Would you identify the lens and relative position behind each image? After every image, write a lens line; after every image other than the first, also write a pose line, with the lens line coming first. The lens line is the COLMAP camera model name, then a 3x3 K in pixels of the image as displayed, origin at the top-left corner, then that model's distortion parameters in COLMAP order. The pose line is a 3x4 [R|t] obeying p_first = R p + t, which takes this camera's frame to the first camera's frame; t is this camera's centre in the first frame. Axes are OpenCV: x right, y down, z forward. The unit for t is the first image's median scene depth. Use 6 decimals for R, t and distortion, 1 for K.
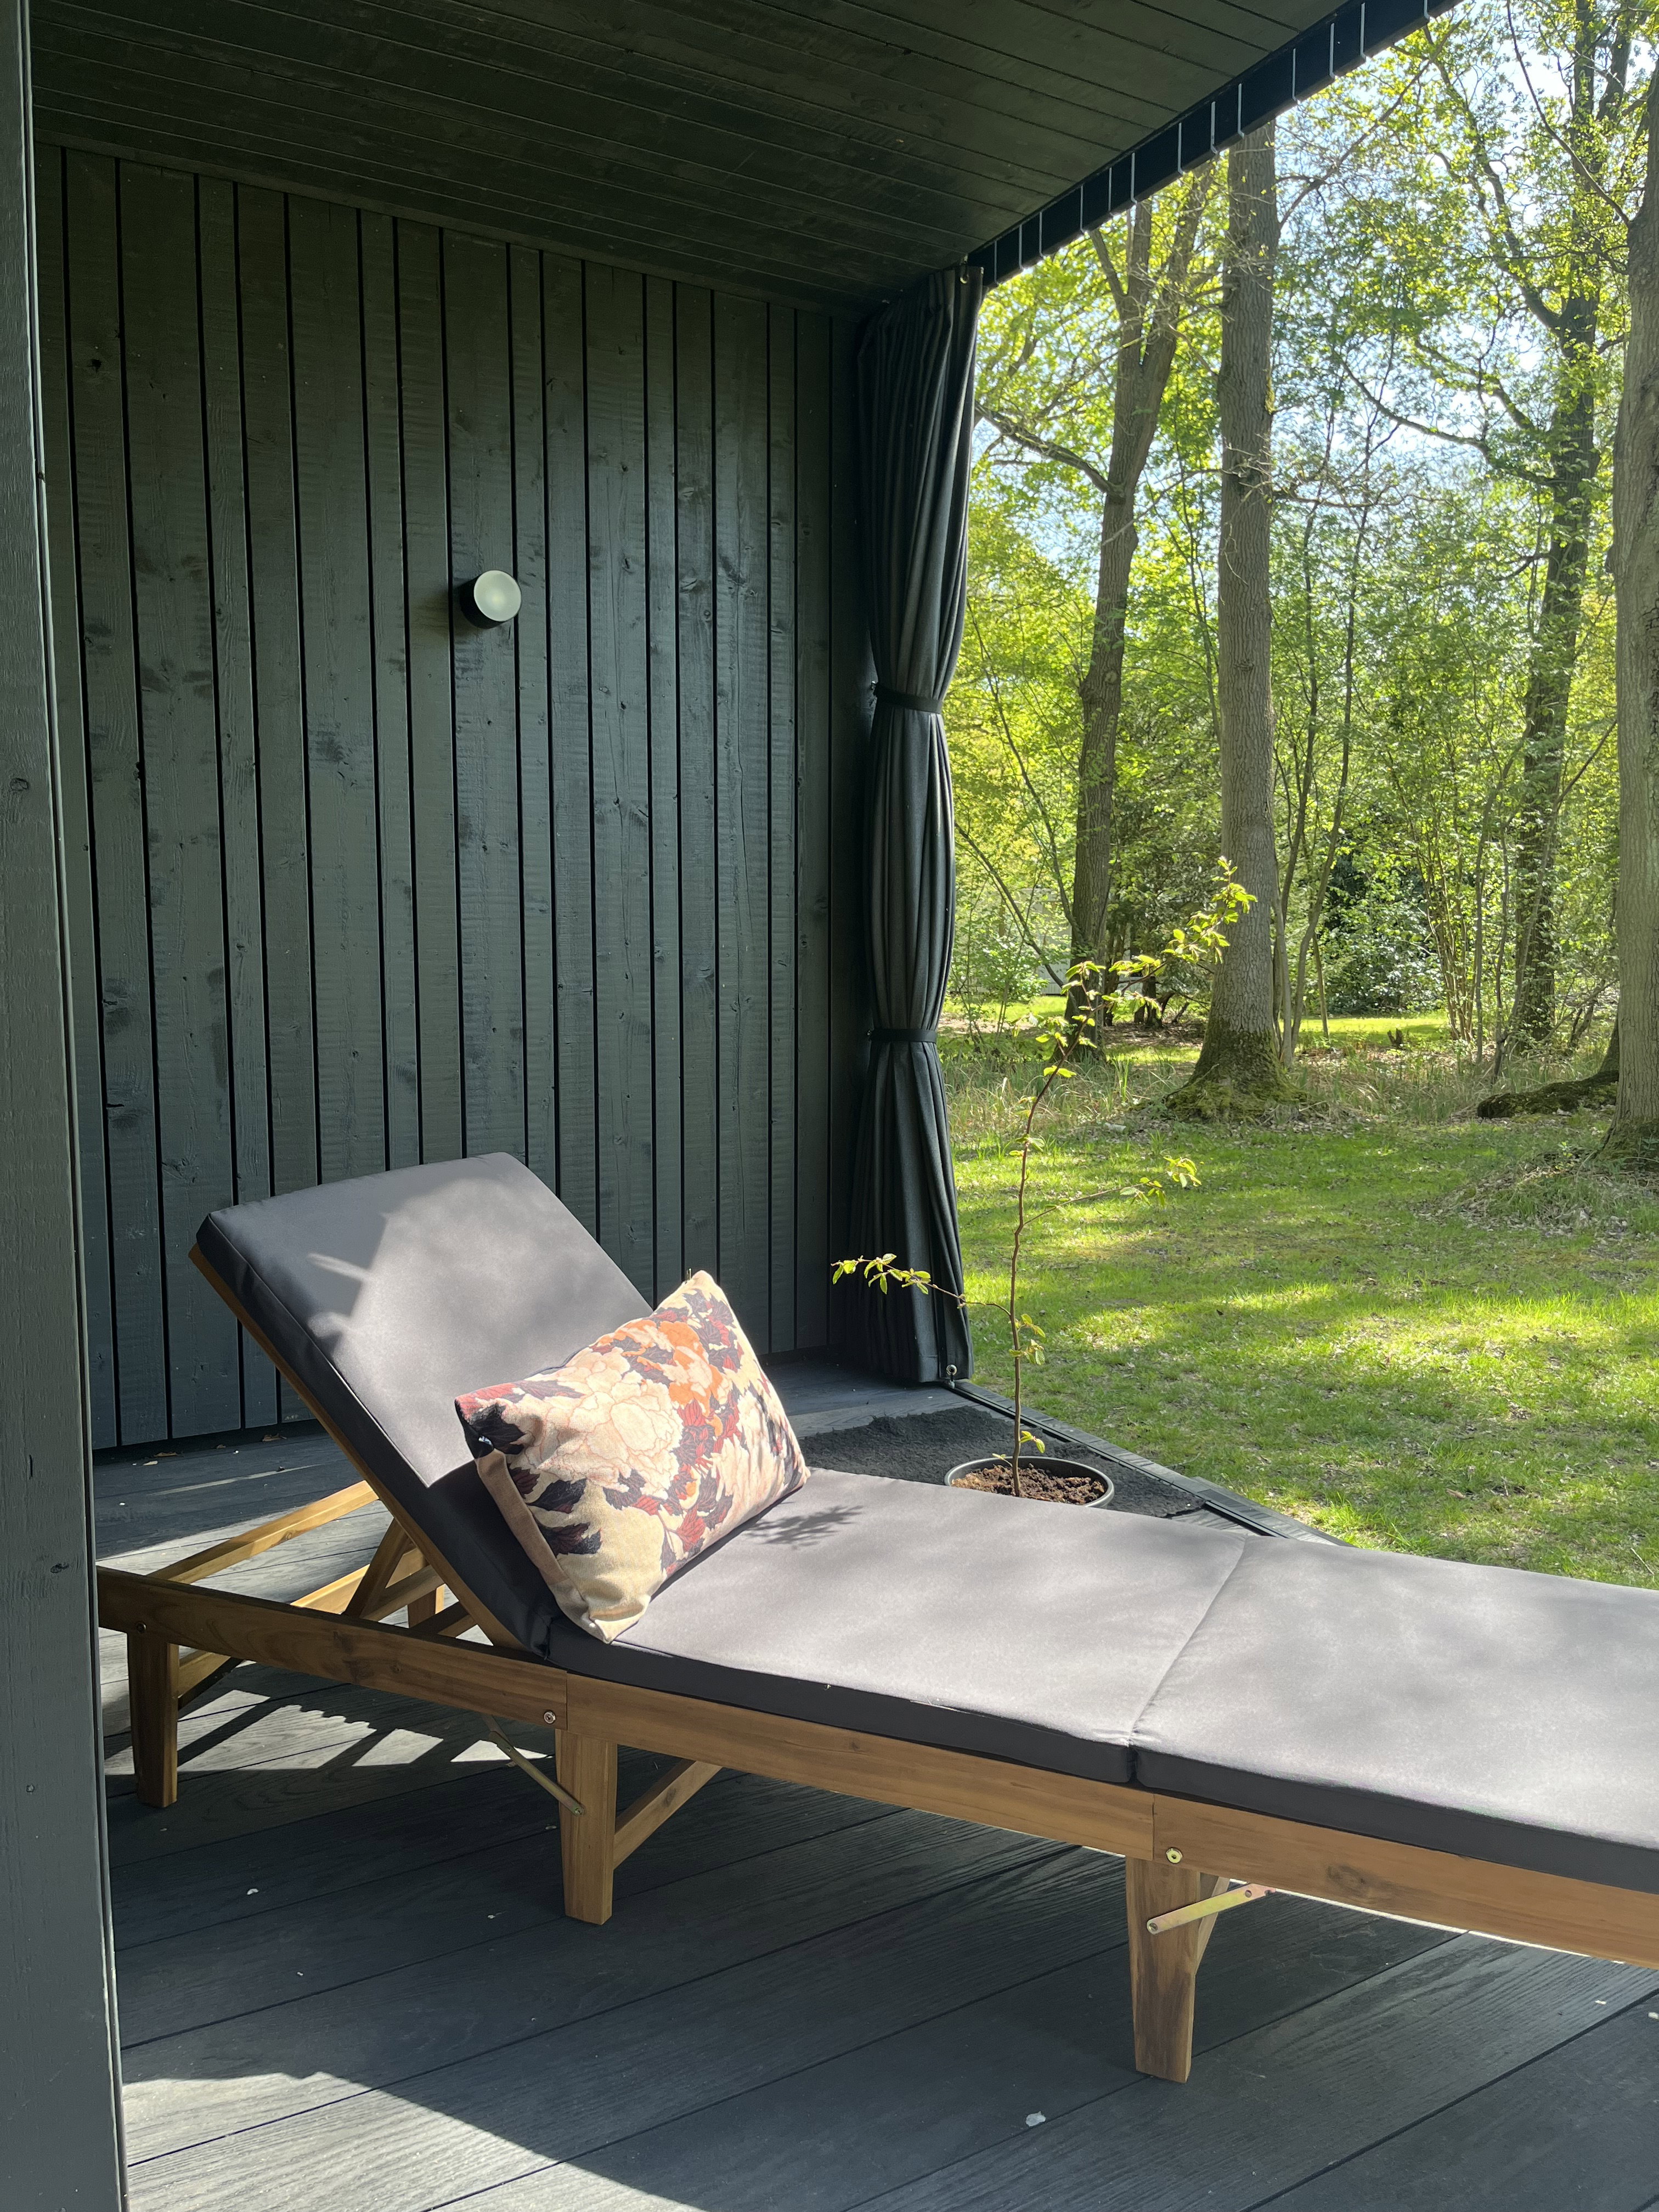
lens RADIAL K [[1684.5, 0, 826.8], [0, 1684.5, 1125.4], [0, 0, 1]] dist [0.055950, -0.079129]
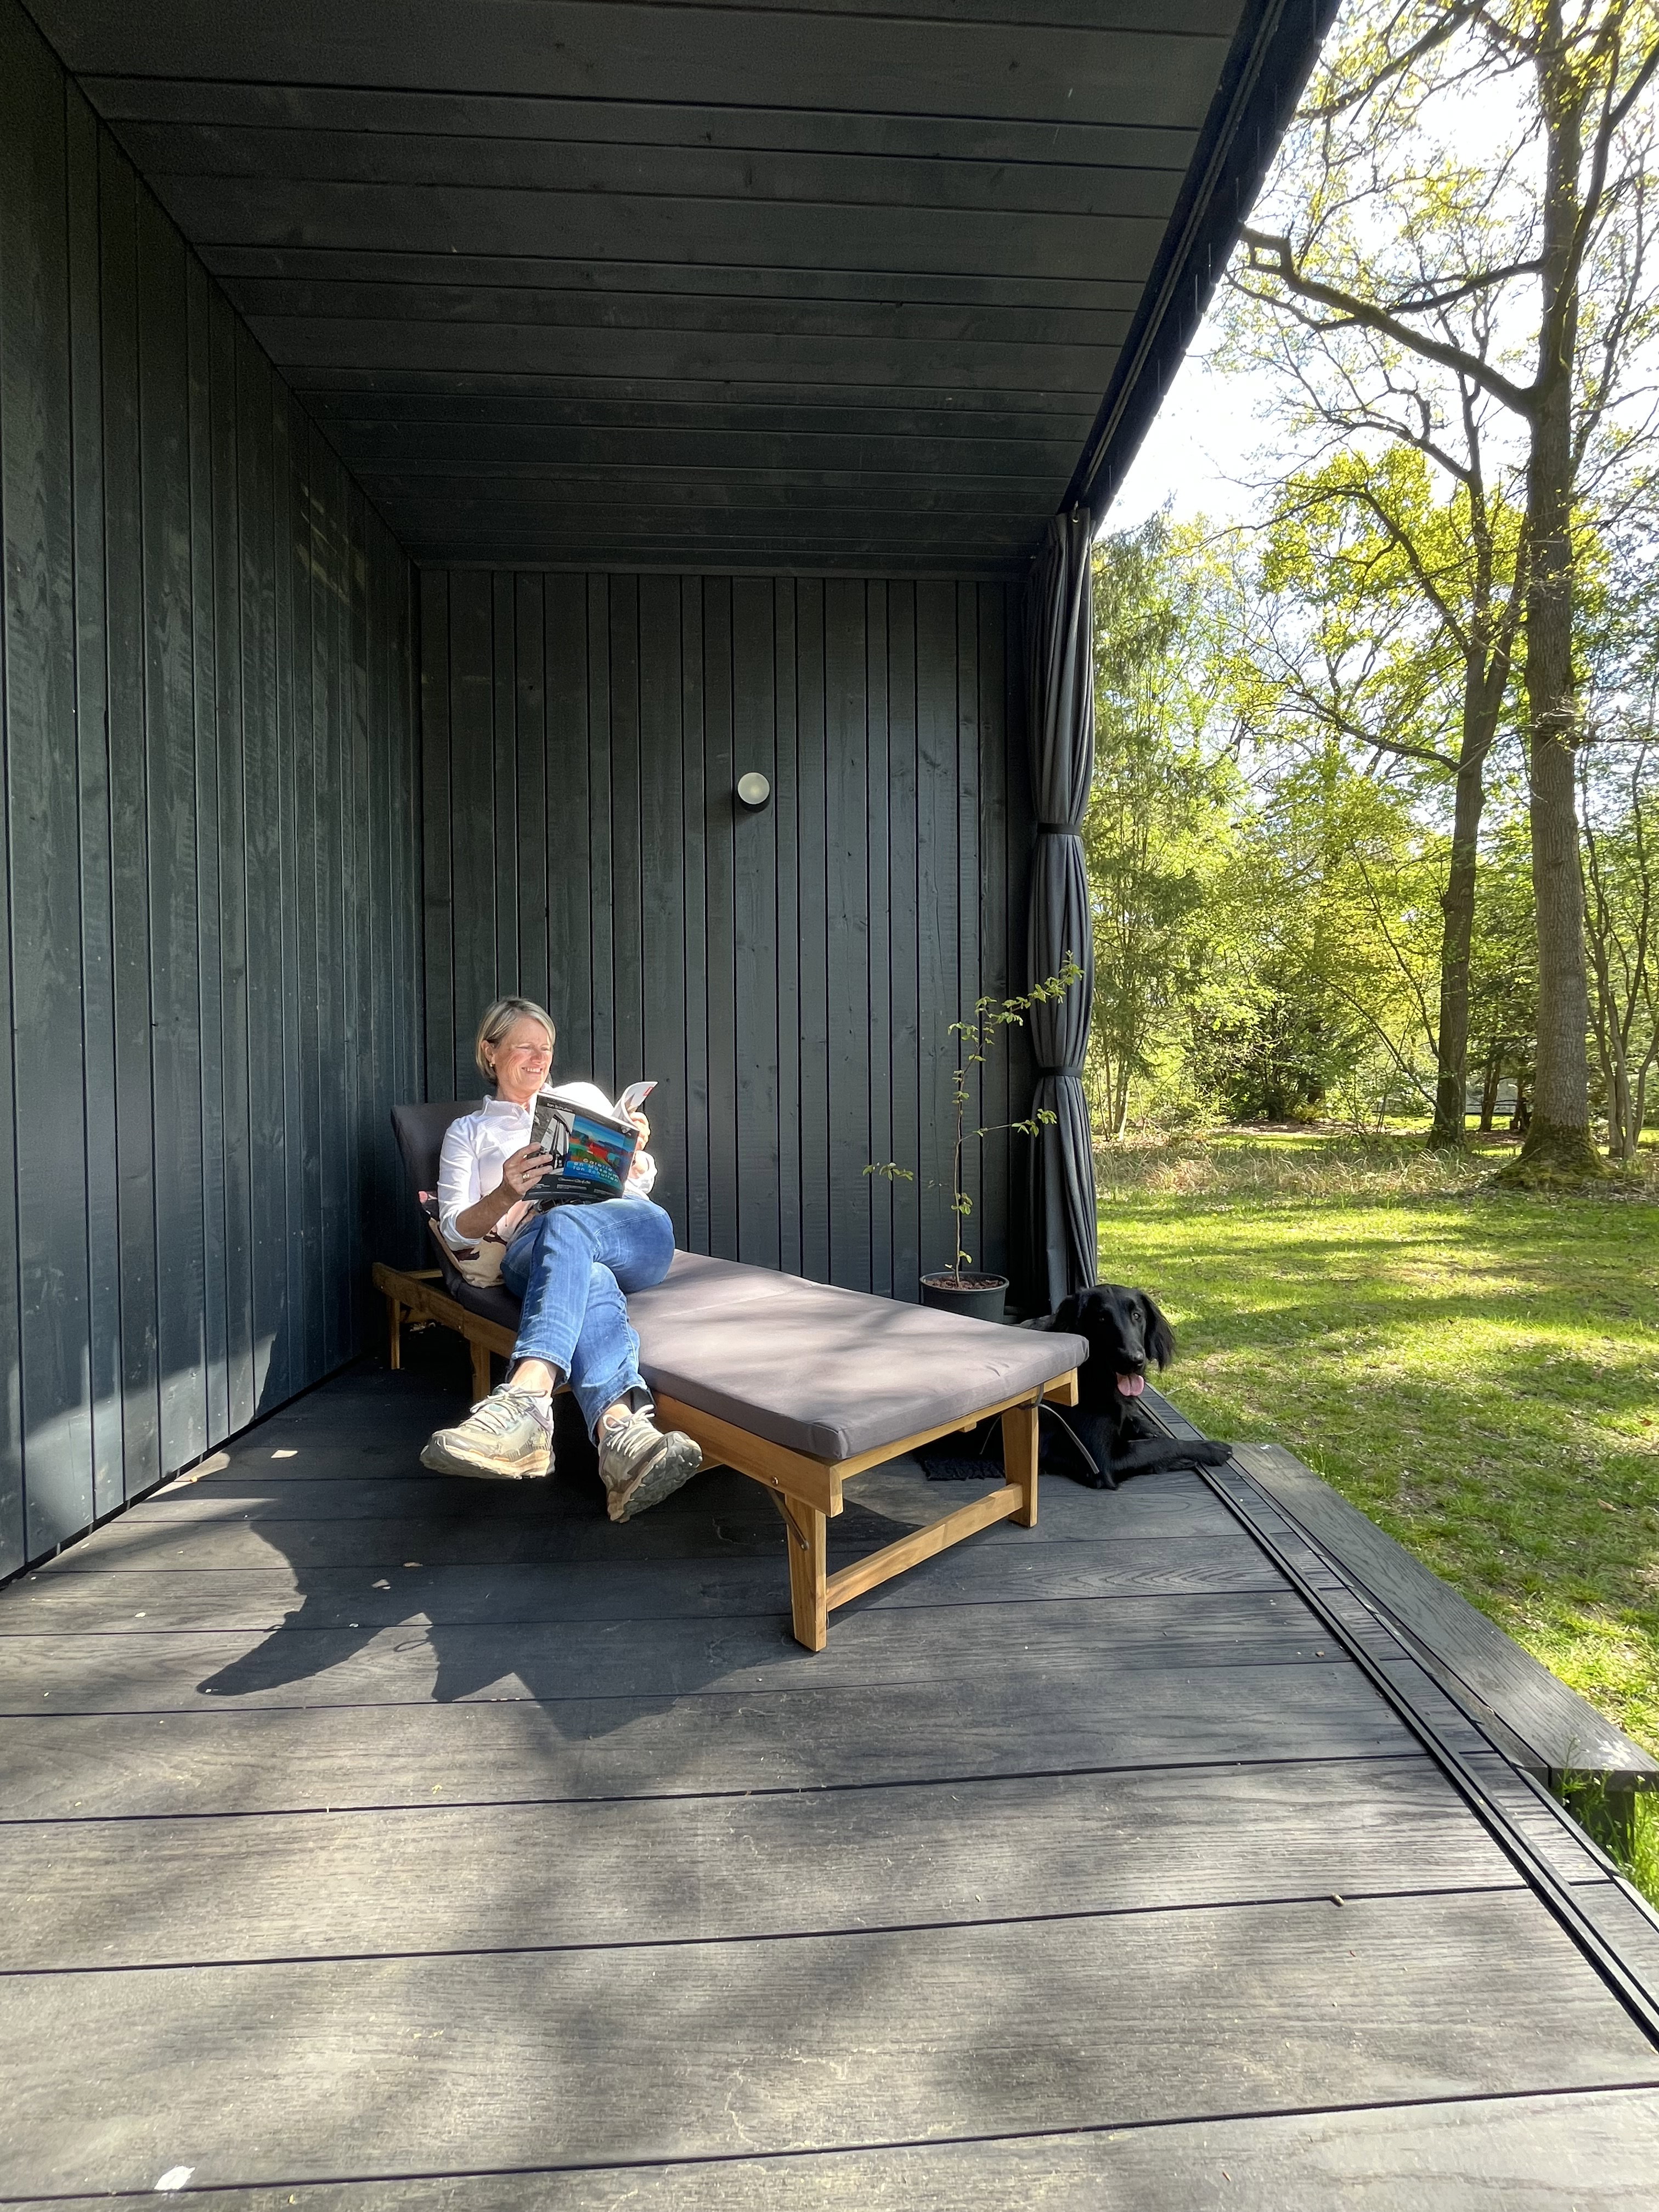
lens RADIAL K [[896.8, 0, 824.9], [0, 896.8, 1105.1], [0, 0, 1]] dist [-0.002794, -0.000732]
pose [[0.877707, -0.001918, -0.479195, 0.169793], [-0.042688, 0.995703, -0.082173, 0.029614], [0.477293, 0.092579, 0.873854, 0.212868]]
